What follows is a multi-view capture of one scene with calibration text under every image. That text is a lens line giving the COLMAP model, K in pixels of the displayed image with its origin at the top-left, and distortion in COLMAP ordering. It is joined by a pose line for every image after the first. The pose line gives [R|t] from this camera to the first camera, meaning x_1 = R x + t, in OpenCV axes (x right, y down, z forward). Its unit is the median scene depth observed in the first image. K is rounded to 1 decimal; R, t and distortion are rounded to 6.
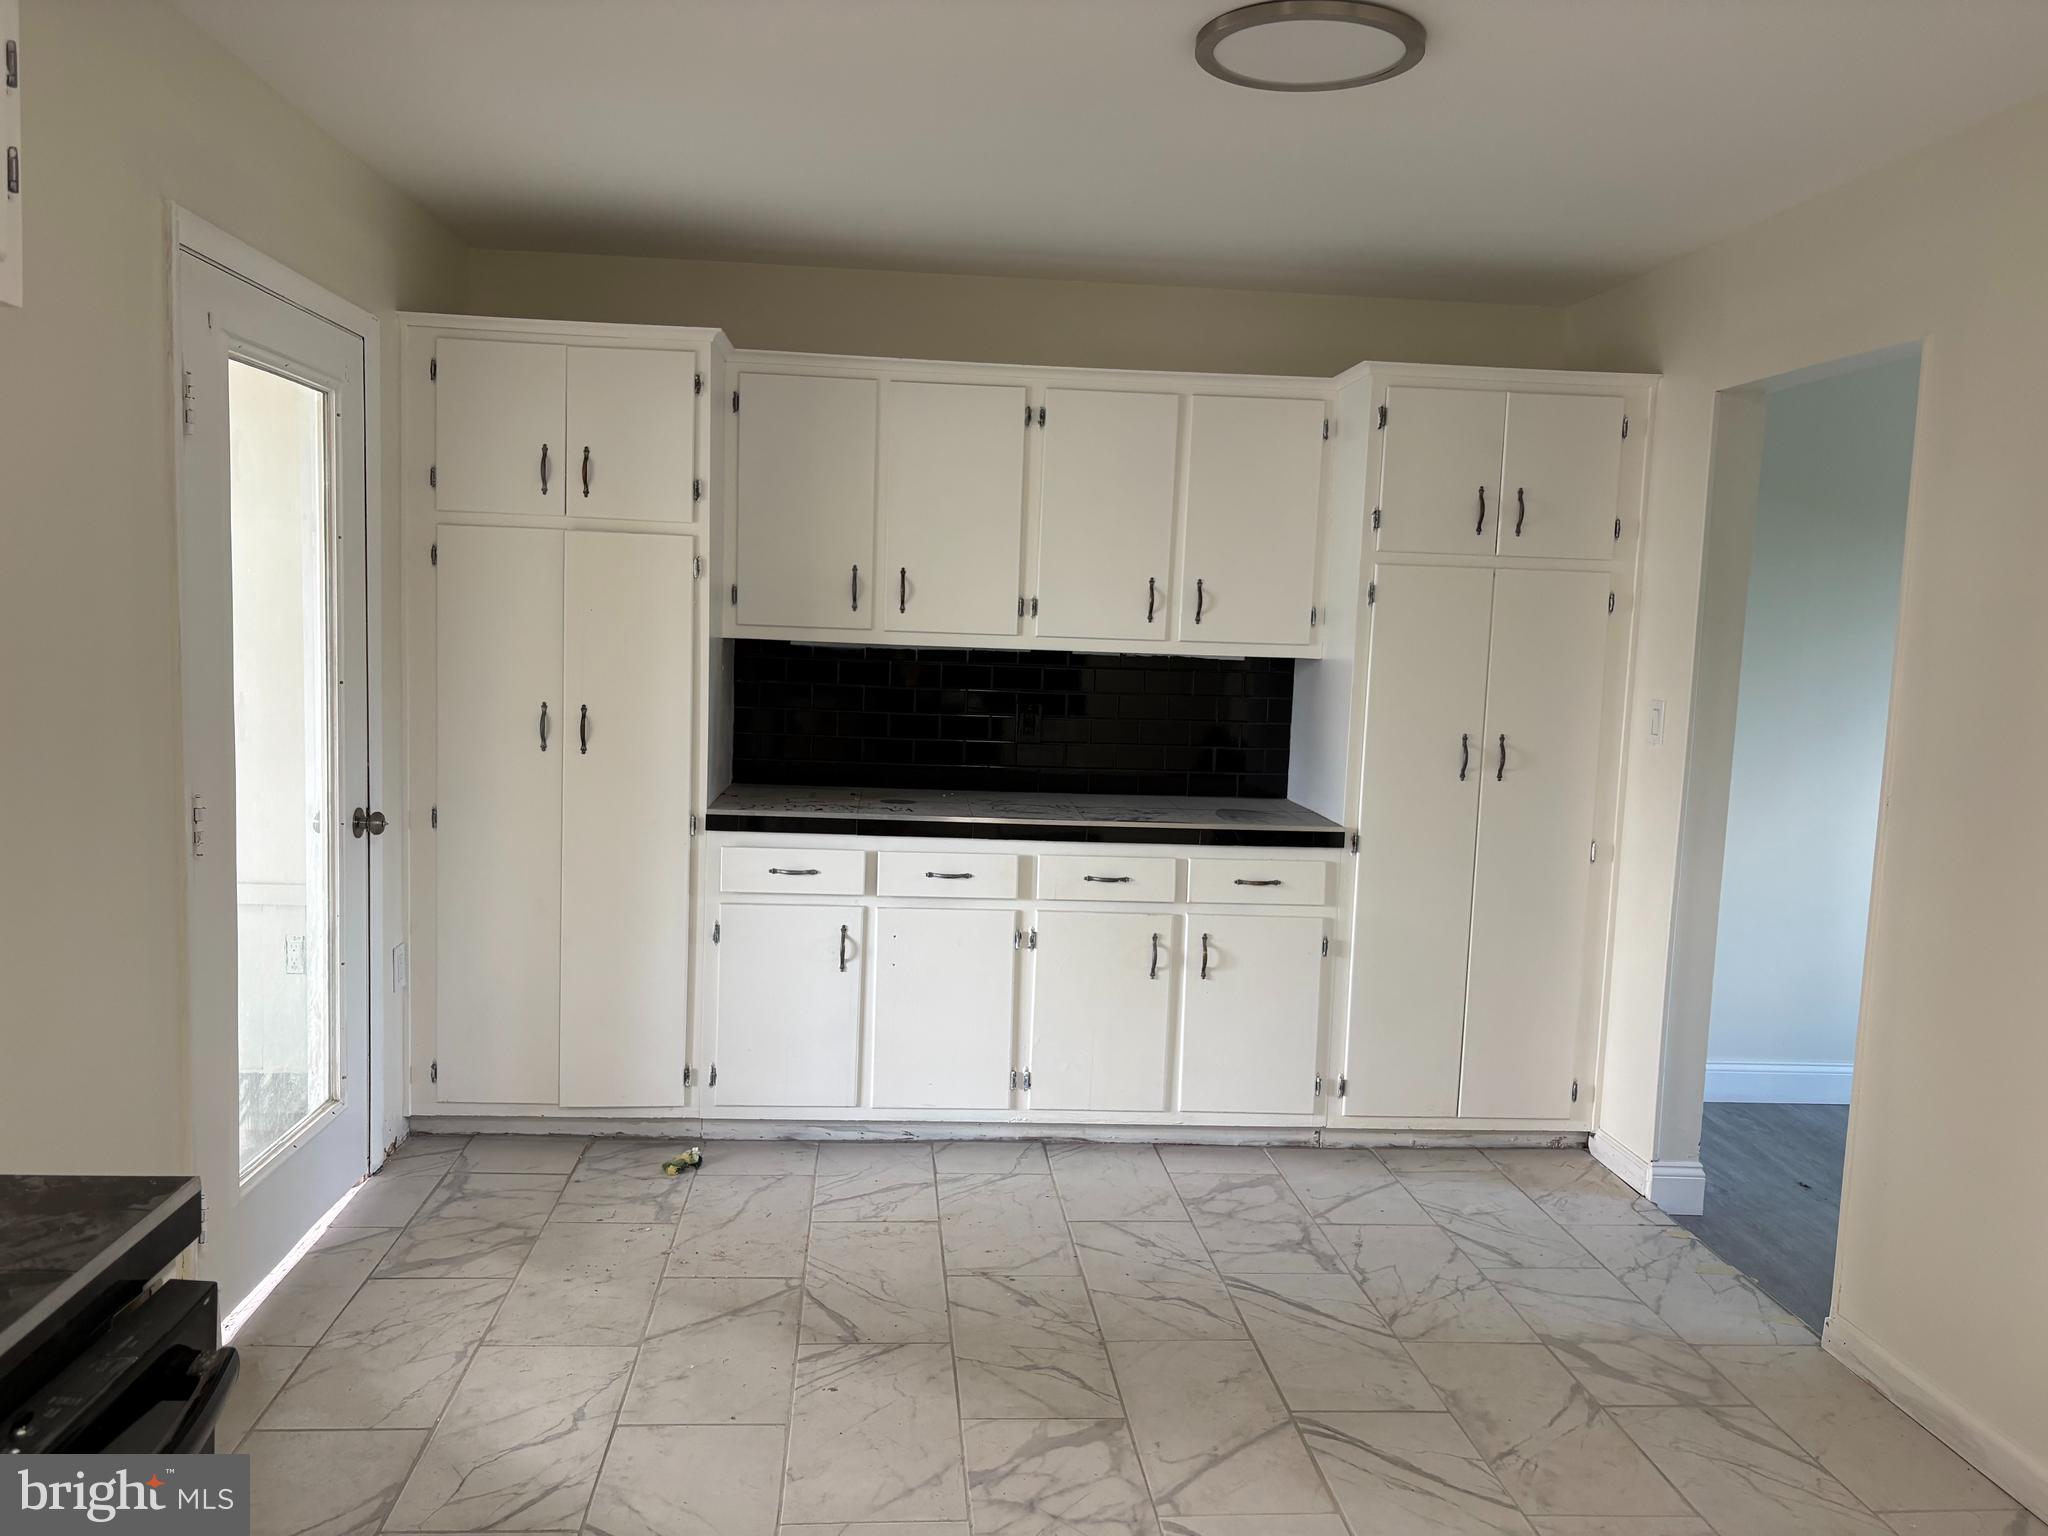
lens RADIAL K [[1562.7, 0, 1004.4], [0, 1562.7, 766.4], [0, 0, 1]] dist [0.100837, -0.259712]
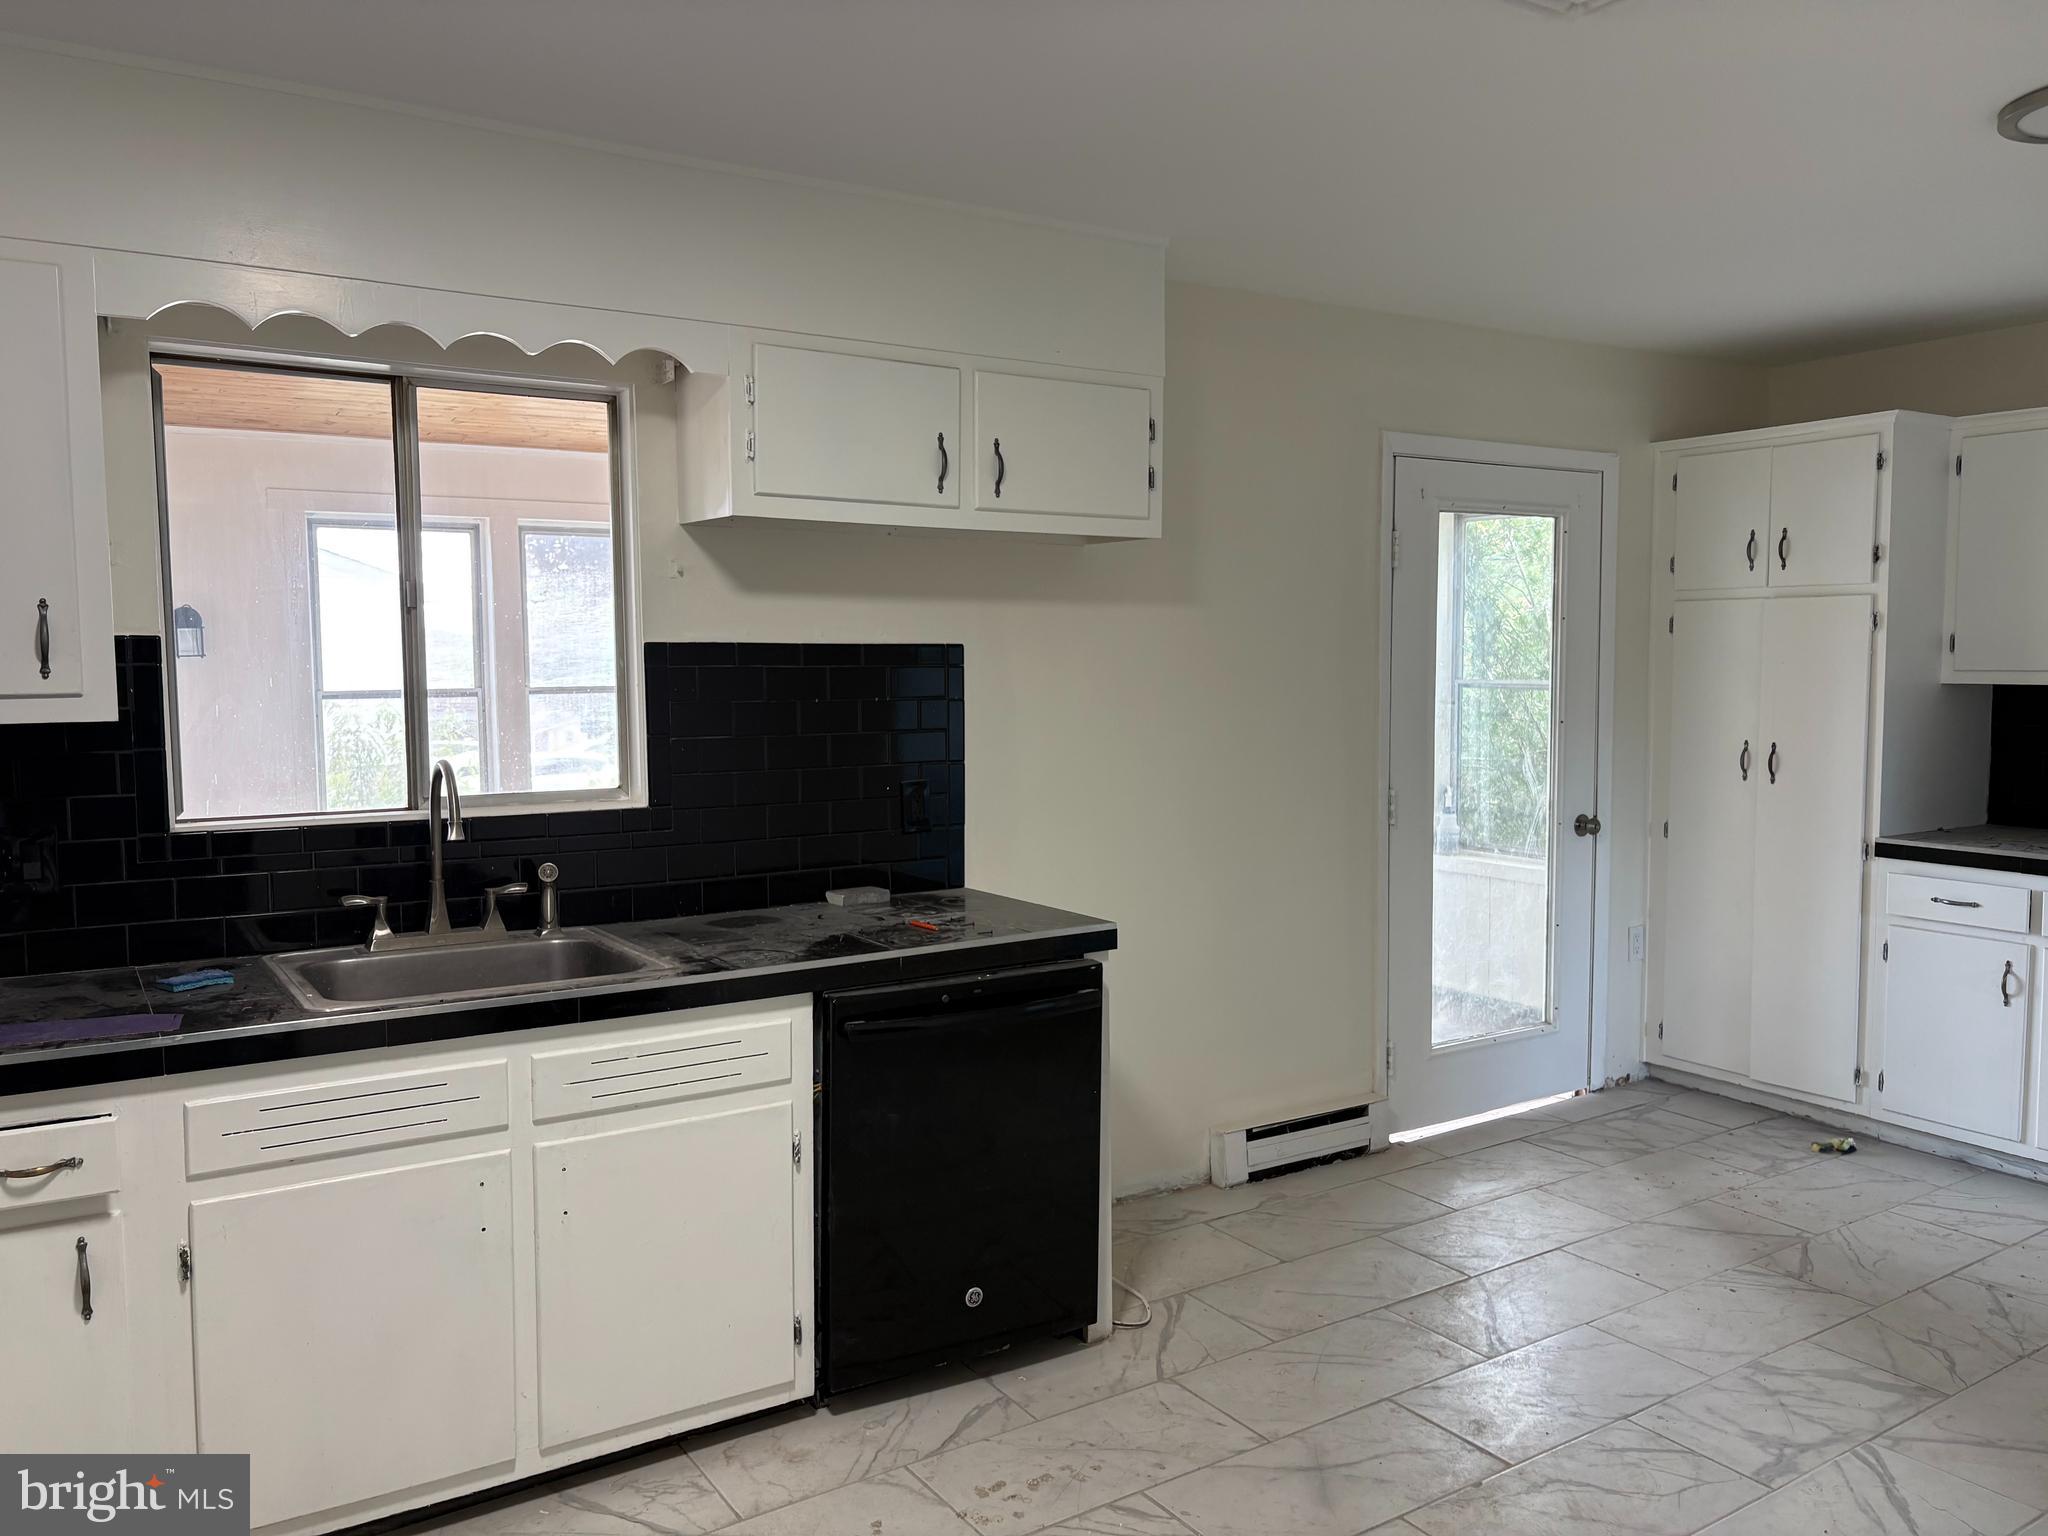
lens RADIAL K [[1551.7, 0, 1017.1], [0, 1551.7, 768.7], [0, 0, 1]] dist [0.065599, -0.068593]
pose [[0.477596, 0.026678, -0.878174, 0.504810], [-0.060972, 0.998135, -0.002837, 0.018810], [0.876461, 0.054899, 0.478332, -0.072832]]
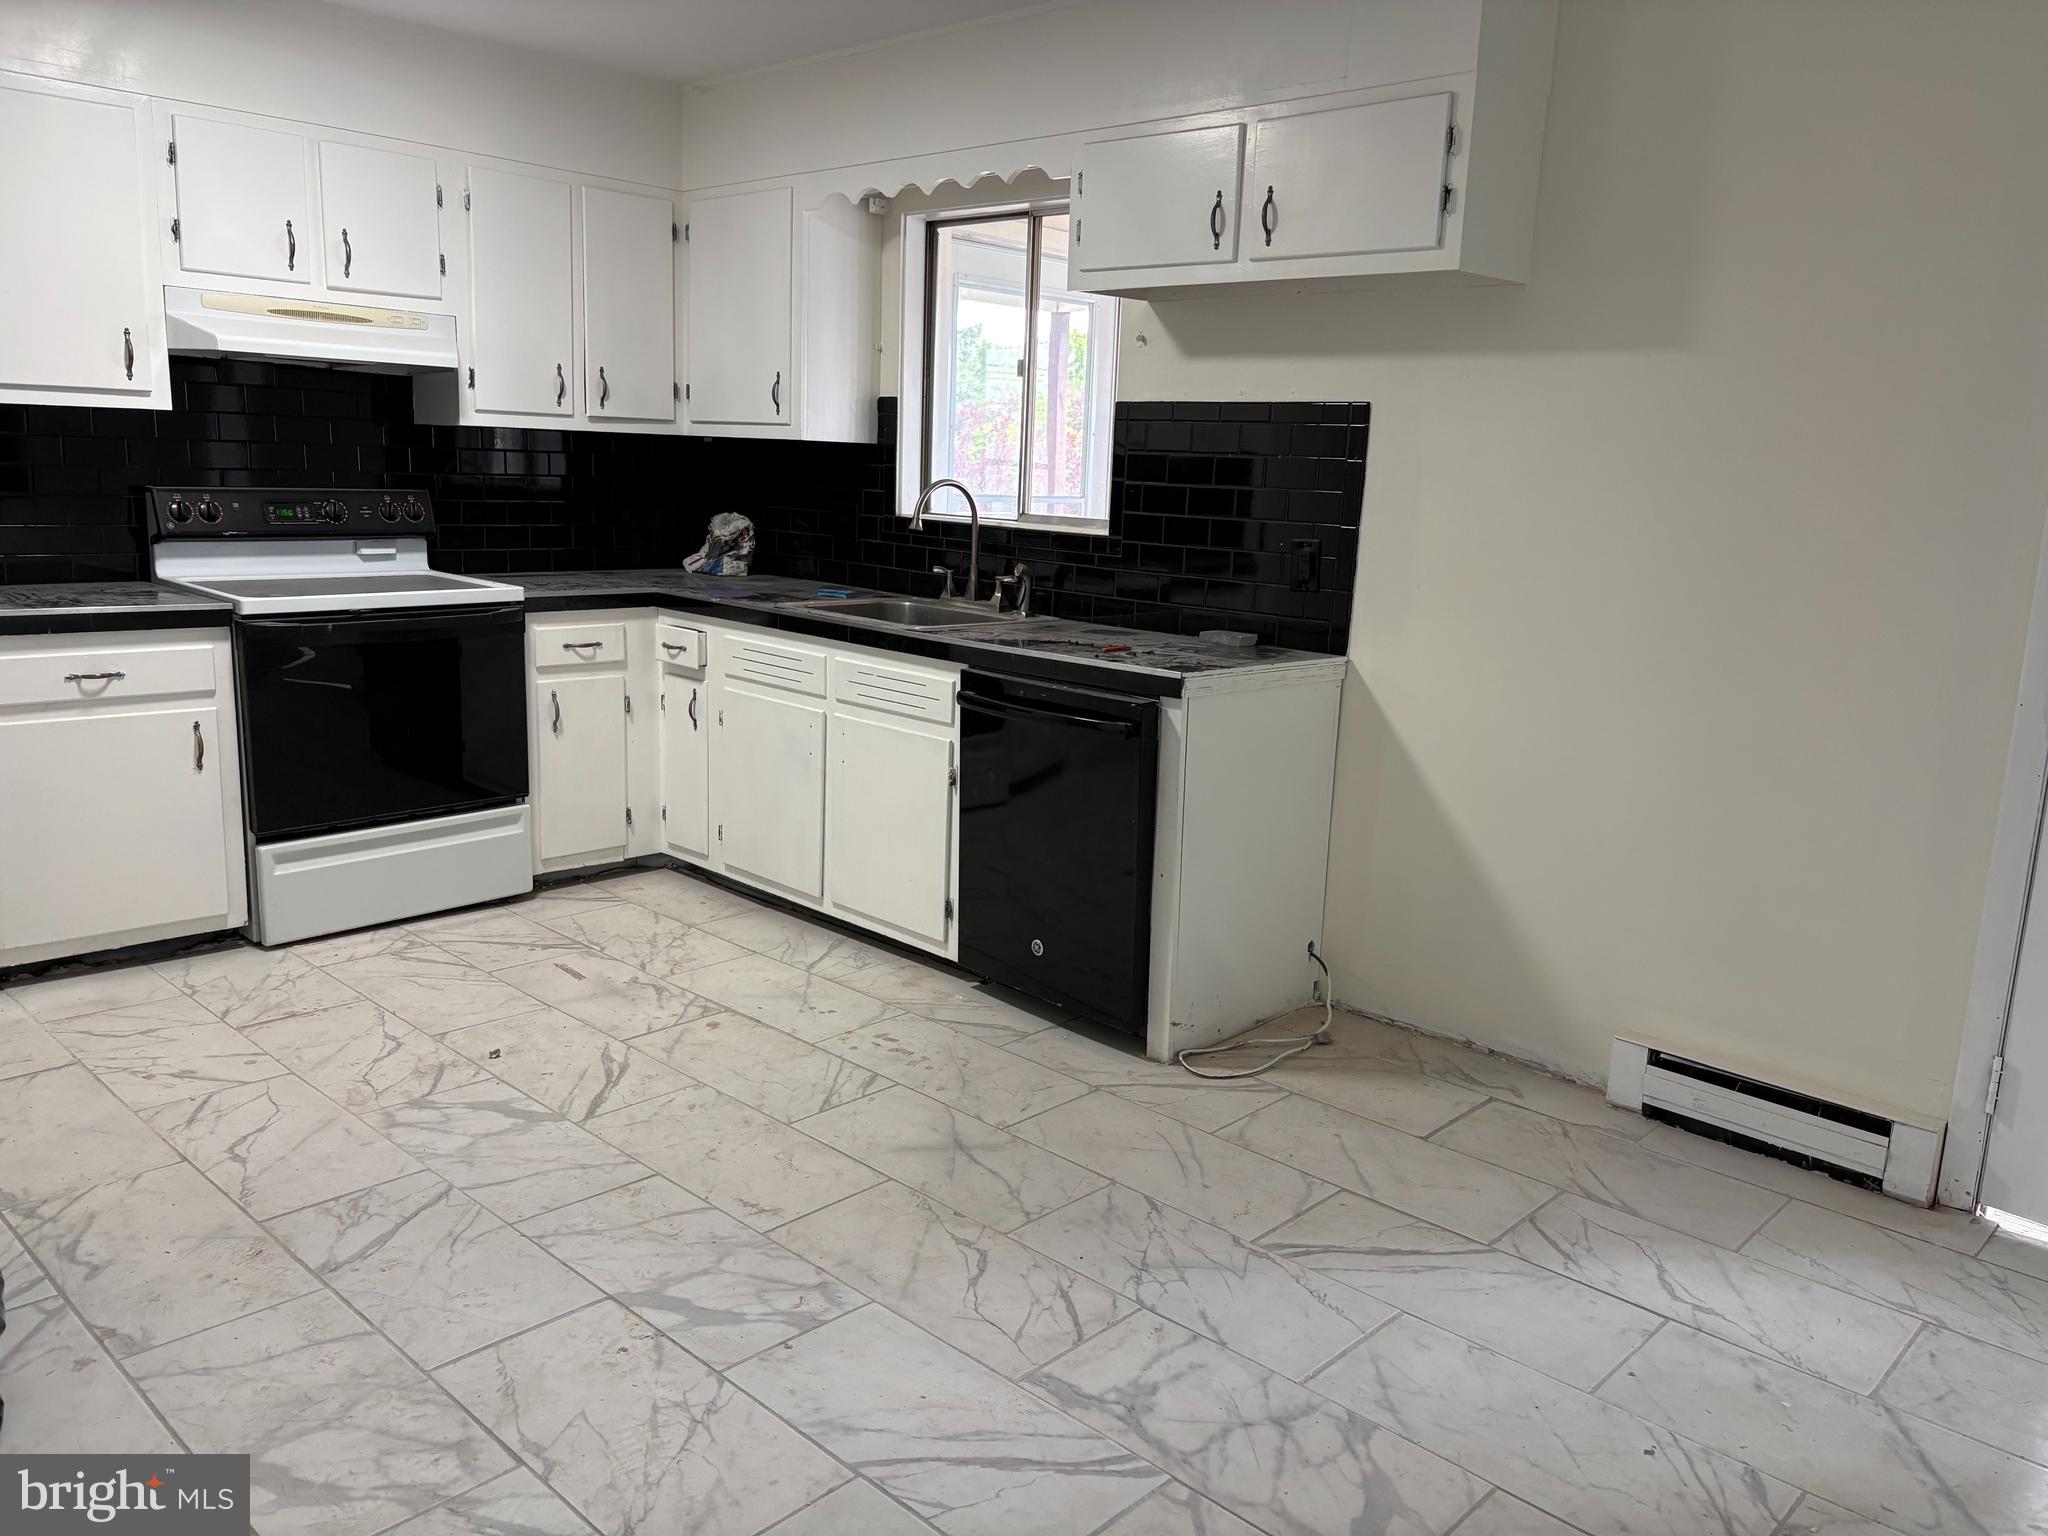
lens RADIAL K [[1551.7, 0, 1017.1], [0, 1551.7, 768.7], [0, 0, 1]] dist [0.065599, -0.068593]
pose [[-0.751784, 0.068874, -0.655802, 0.430200], [-0.124215, 0.961934, 0.243420, -0.047655], [0.647604, 0.264460, -0.714612, 0.915896]]
